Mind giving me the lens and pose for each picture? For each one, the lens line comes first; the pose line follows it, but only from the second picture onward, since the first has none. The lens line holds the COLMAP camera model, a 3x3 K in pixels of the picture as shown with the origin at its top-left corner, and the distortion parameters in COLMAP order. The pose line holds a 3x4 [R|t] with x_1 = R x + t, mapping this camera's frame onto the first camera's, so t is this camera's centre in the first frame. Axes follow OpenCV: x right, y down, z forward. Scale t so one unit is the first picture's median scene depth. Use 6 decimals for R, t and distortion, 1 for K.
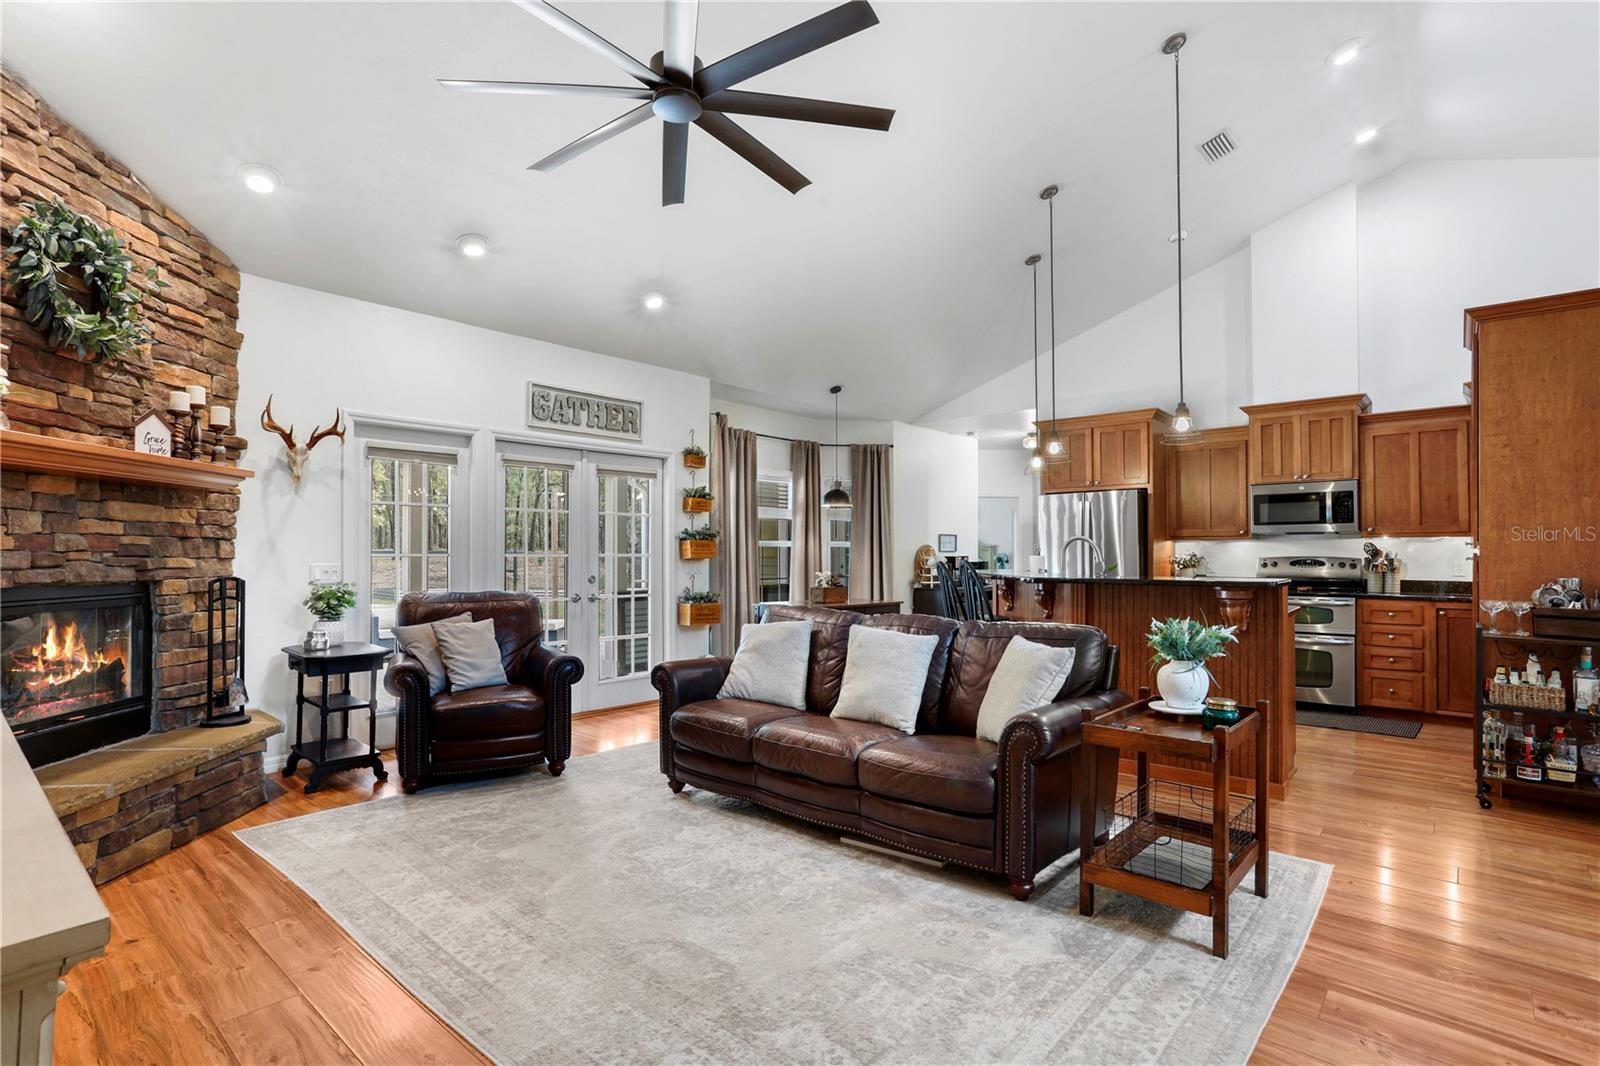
lens RADIAL K [[789.2, 0, 800.2], [0, 789.2, 544.2], [0, 0, 1]] dist [-0.010417, 0.002338]
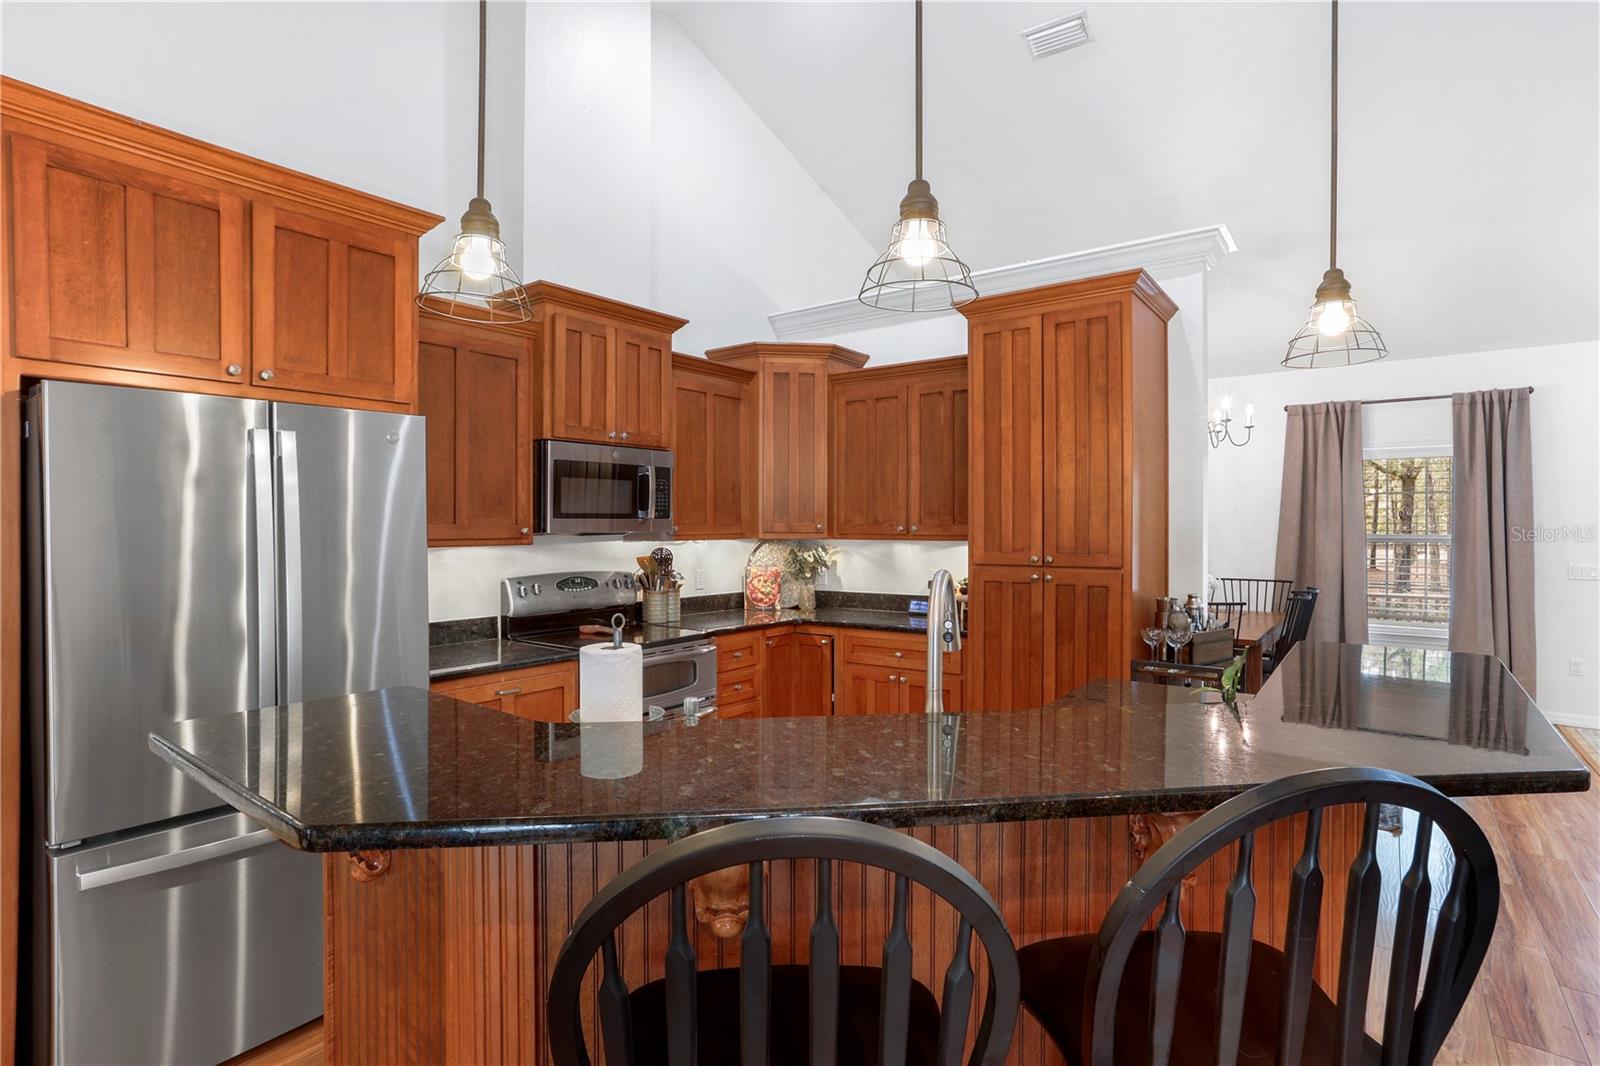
lens RADIAL K [[789.2, 0, 794.5], [0, 789.2, 532.8], [0, 0, 1]] dist [-0.010417, 0.002338]
pose [[-0.052176, -0.008074, 0.998605, 0.055753], [-0.004394, 0.999959, 0.007855, -0.020636], [-0.998628, -0.003978, -0.052210, 0.927386]]
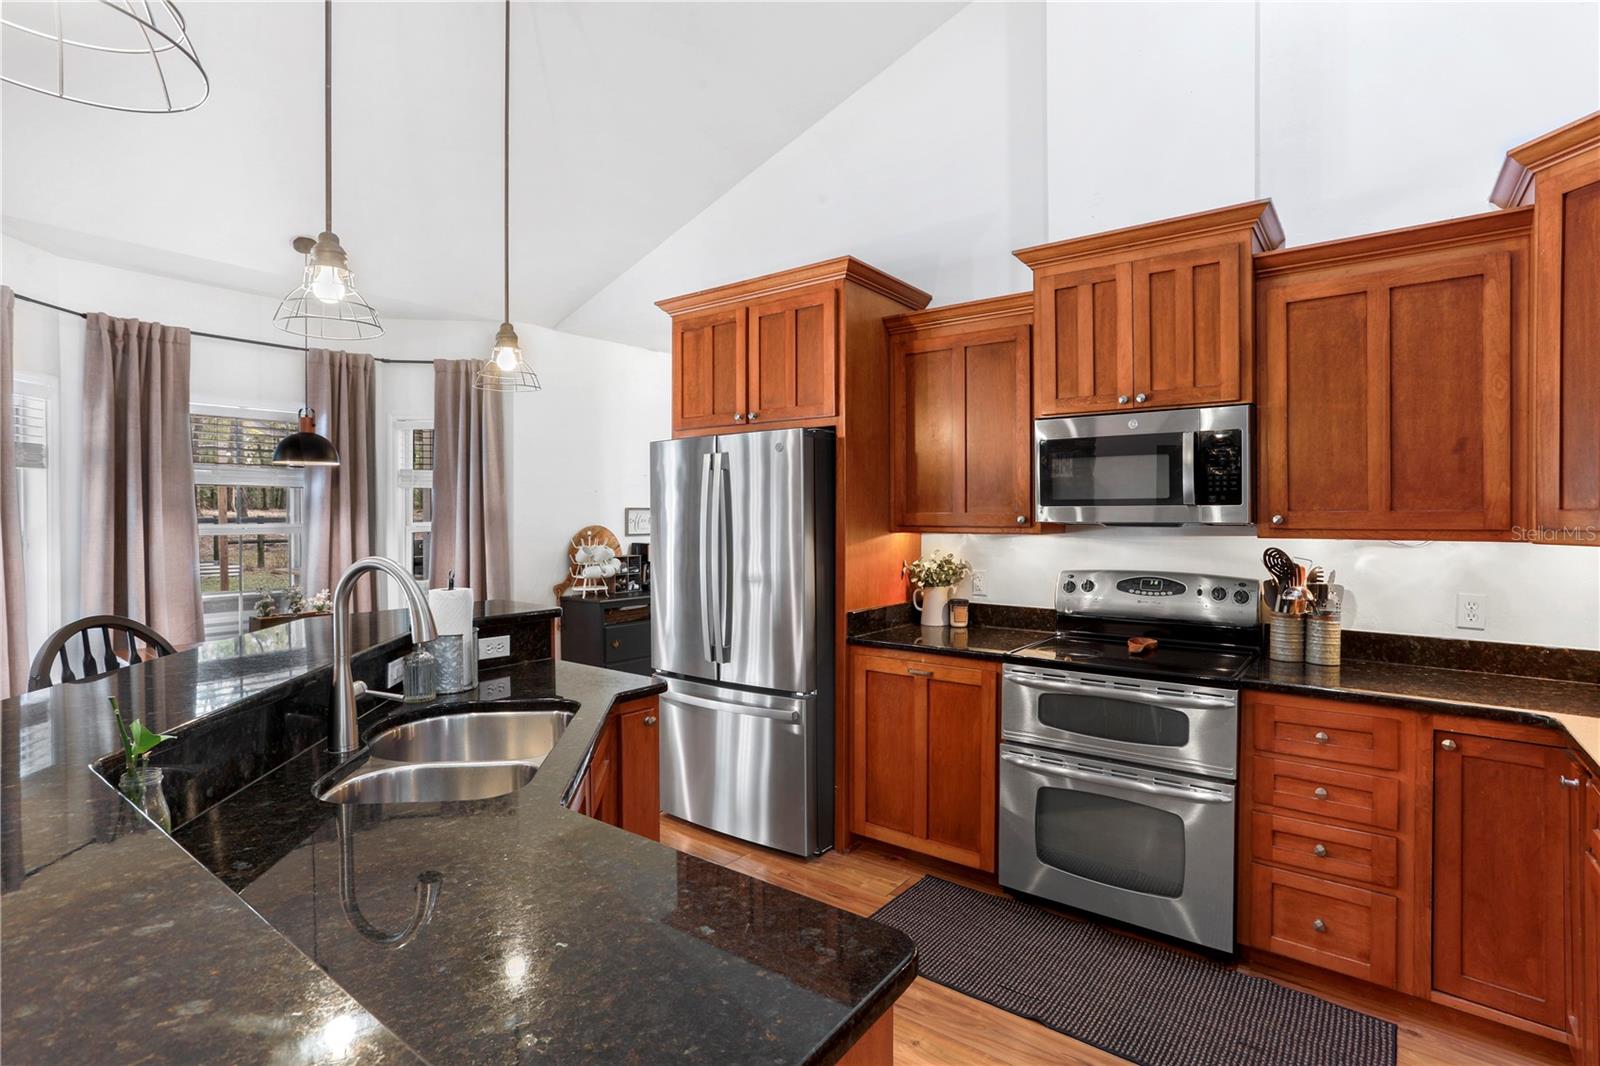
lens RADIAL K [[789.2, 0, 796.1], [0, 789.2, 519.1], [0, 0, 1]] dist [-0.010417, 0.002338]
pose [[0.997935, -0.000763, 0.064228, 0.429645], [-0.000595, 0.999777, 0.021118, -0.027554], [-0.064230, -0.021113, 0.997712, 0.579381]]
